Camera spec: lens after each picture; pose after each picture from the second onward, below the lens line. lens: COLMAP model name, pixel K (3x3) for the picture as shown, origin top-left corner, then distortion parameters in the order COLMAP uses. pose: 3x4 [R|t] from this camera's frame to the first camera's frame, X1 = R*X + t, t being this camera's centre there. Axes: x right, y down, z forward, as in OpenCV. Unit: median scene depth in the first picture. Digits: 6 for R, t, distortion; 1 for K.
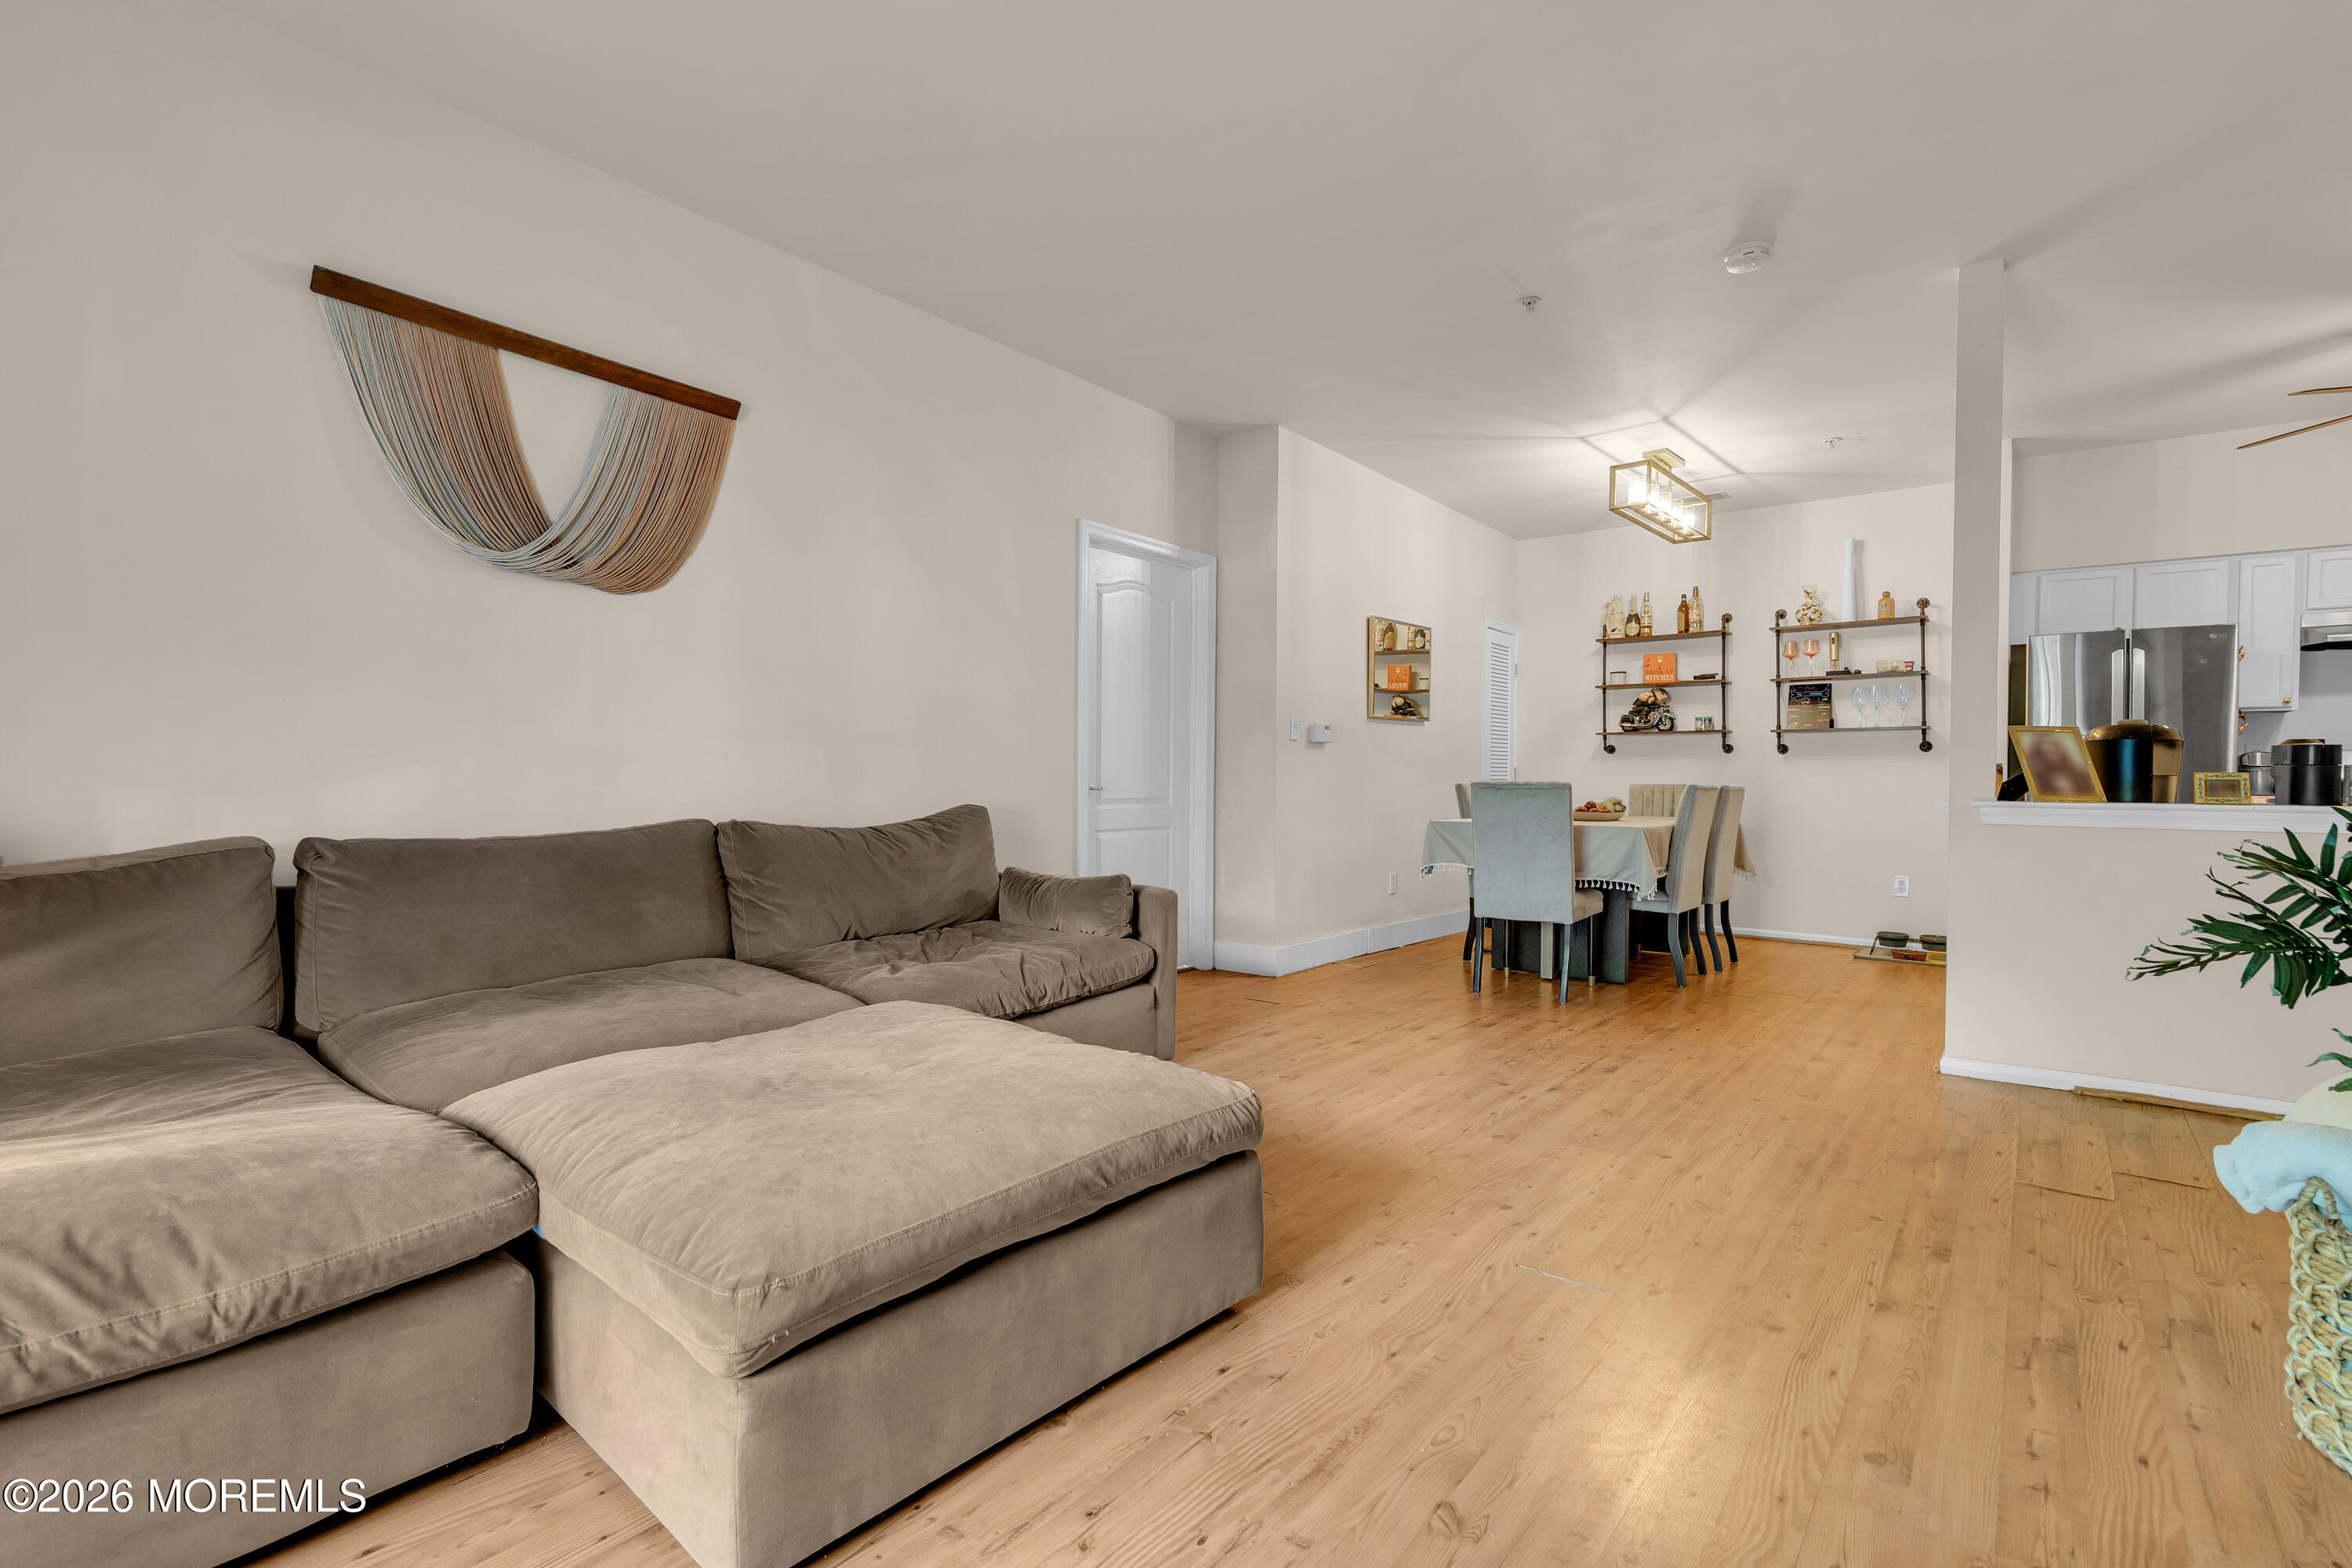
lens RADIAL K [[1086.6, 0, 1176.0], [0, 1086.6, 784.0], [0, 0, 1]] dist [-0.000393, -0.000103]
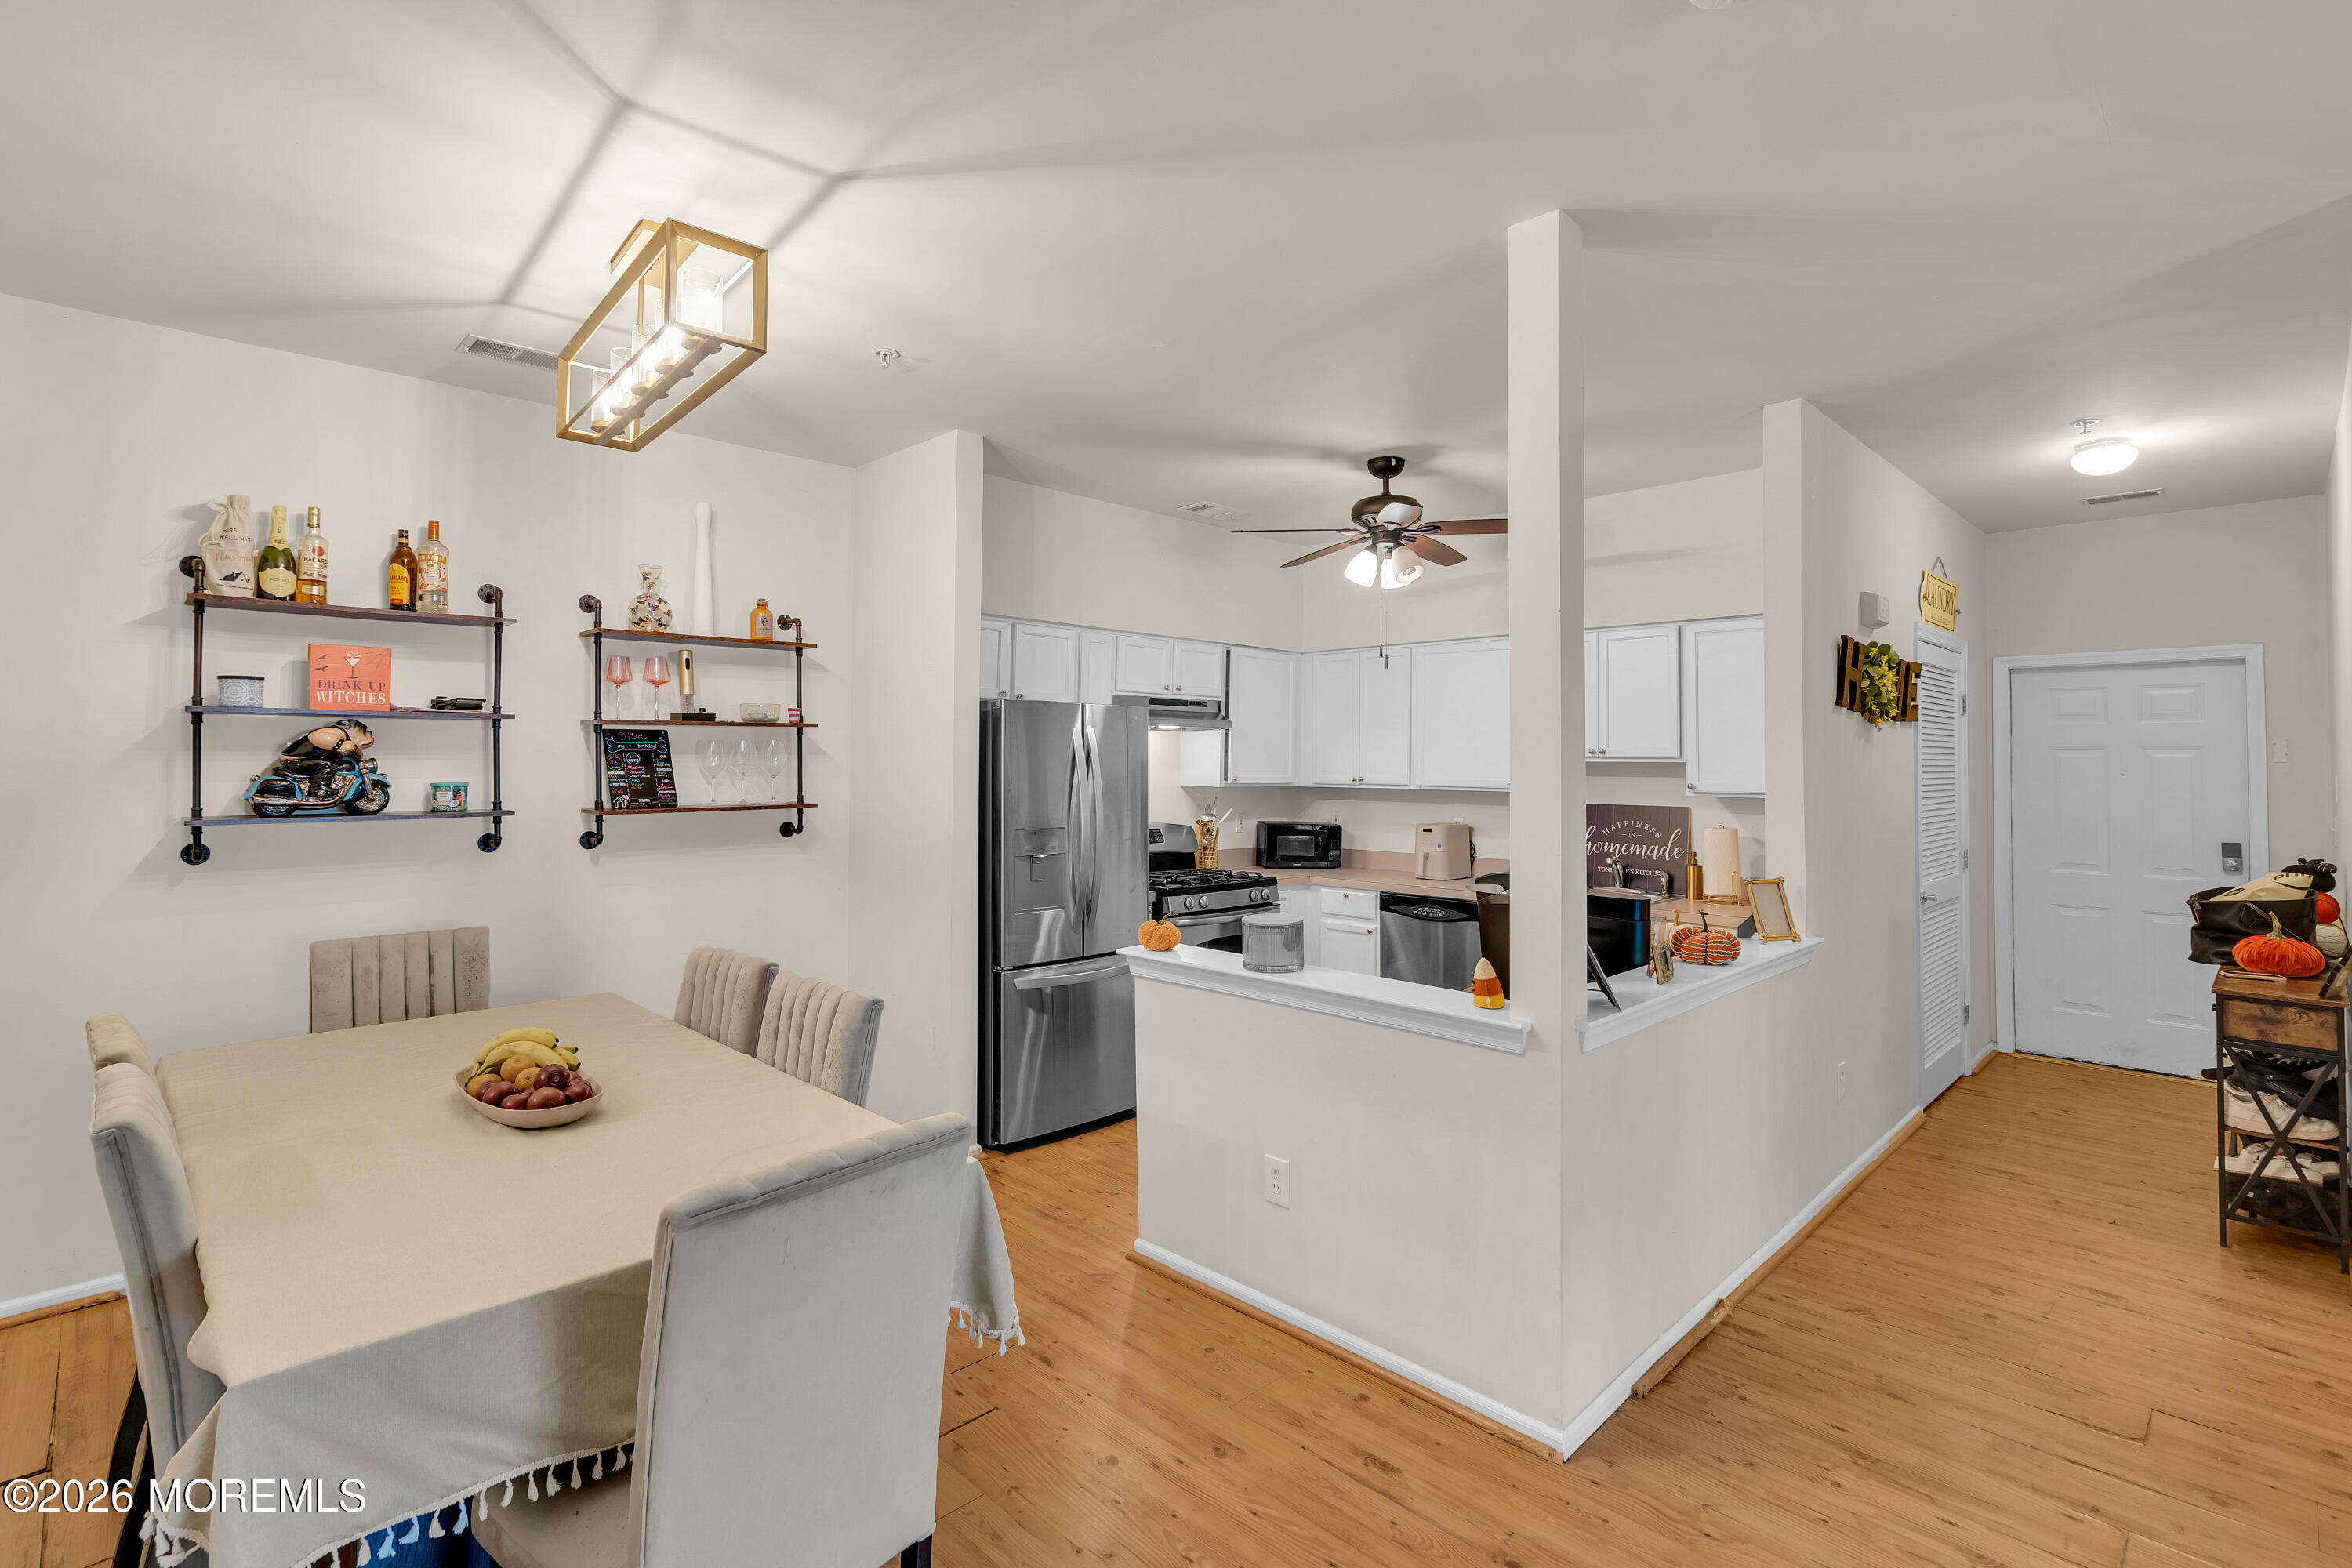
lens RADIAL K [[1102.5, 0, 1176.1], [0, 1102.5, 731.6], [0, 0, 1]] dist [-0.001625, -0.000288]
pose [[0.124196, 0.016748, 0.992116, 0.021205], [-0.001188, 0.999859, -0.016730, -0.077104], [-0.992257, 0.000899, 0.124199, 0.600633]]
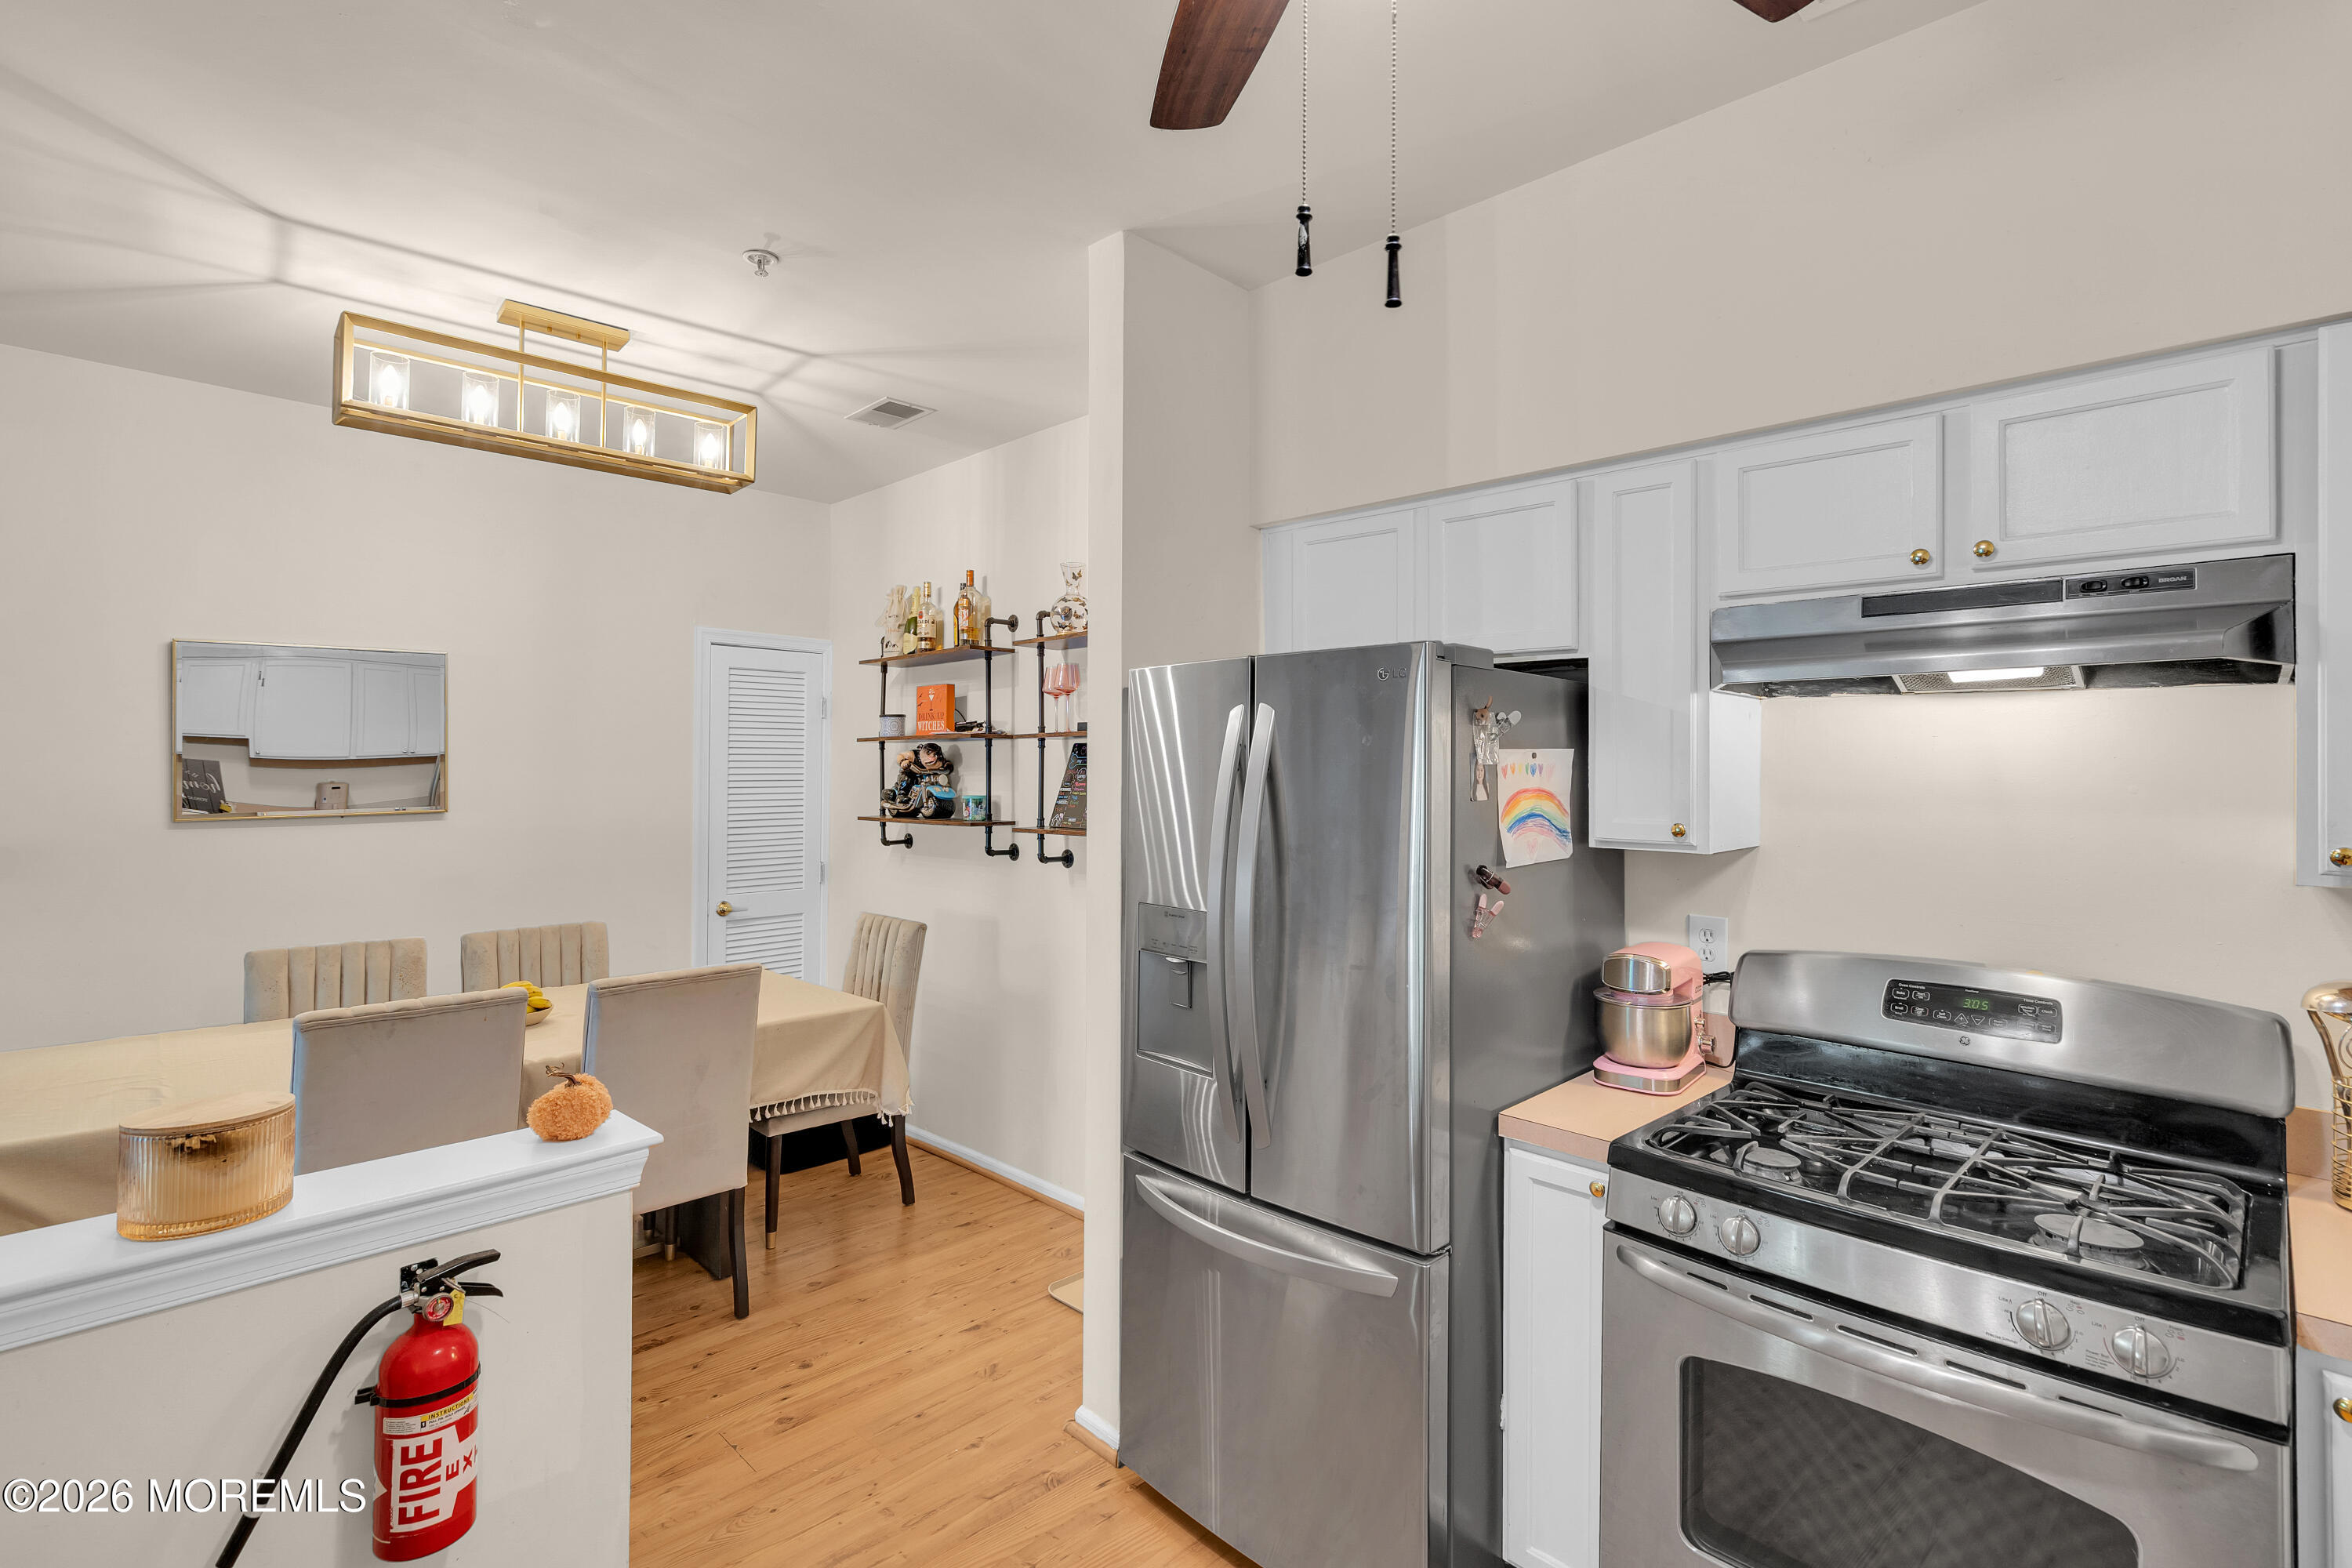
lens RADIAL K [[1070.1, 0, 1173.6], [0, 1070.1, 751.1], [0, 0, 1]] dist [-0.001773, -0.000140]
pose [[0.994109, -0.006535, -0.108186, 0.652407], [0.004249, 0.999763, -0.021340, -0.072084], [0.108300, 0.020755, 0.993902, 0.441071]]
